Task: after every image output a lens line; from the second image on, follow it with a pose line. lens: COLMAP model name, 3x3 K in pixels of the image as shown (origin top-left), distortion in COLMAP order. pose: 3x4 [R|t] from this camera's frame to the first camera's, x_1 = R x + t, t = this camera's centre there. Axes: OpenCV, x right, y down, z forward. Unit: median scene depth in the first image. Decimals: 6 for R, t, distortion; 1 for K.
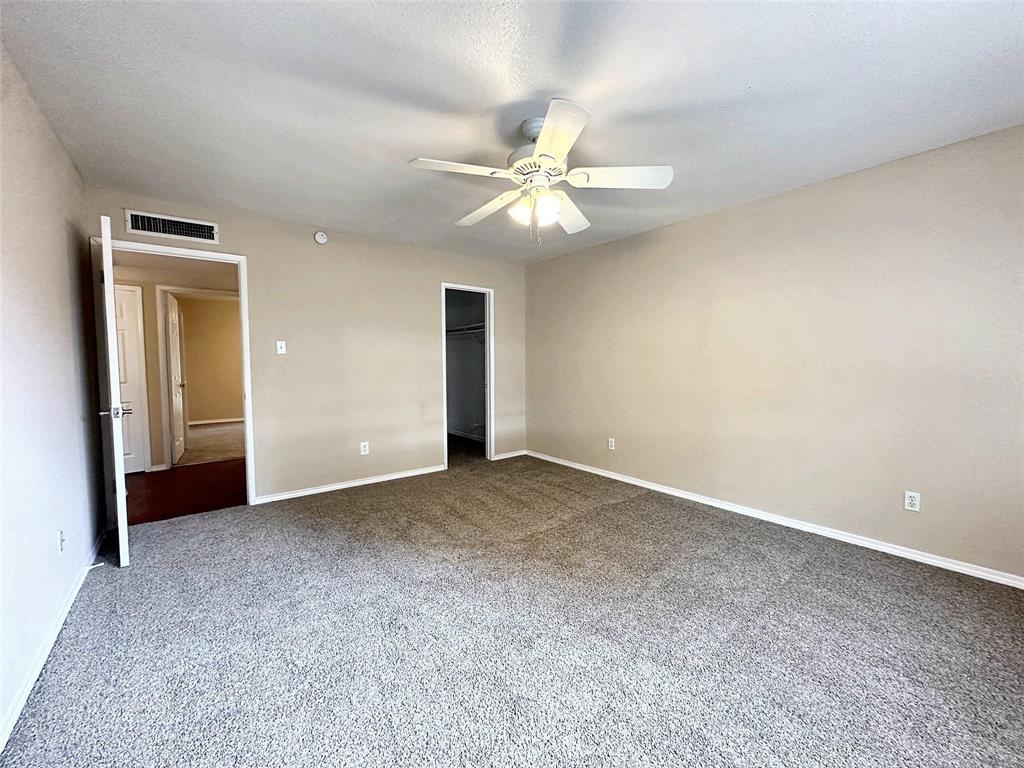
lens RADIAL K [[415.4, 0, 511.8], [0, 415.4, 384.4], [0, 0, 1]] dist [-0.002439, 0.000055]
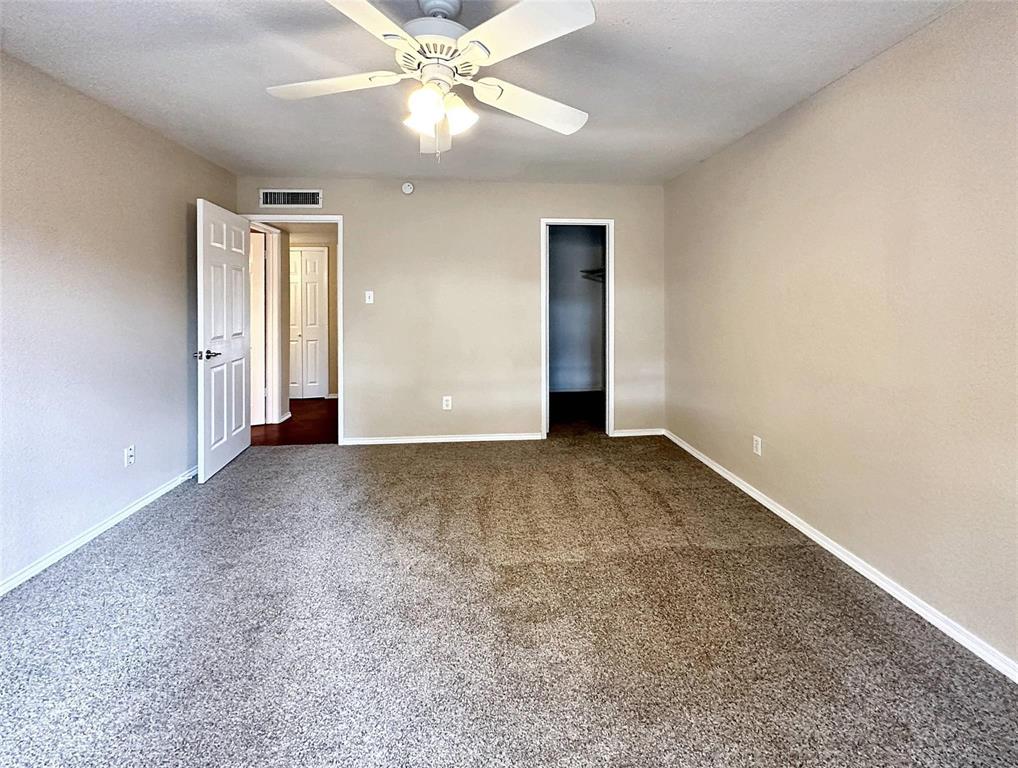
lens RADIAL K [[436.6, 0, 508.1], [0, 436.6, 305.0], [0, 0, 1]] dist [-0.001372, 0.000059]
pose [[0.834899, 0.004167, -0.550387, 0.330241], [-0.030039, 0.998826, -0.038004, -0.037671], [0.549582, 0.048262, 0.834044, 0.265210]]
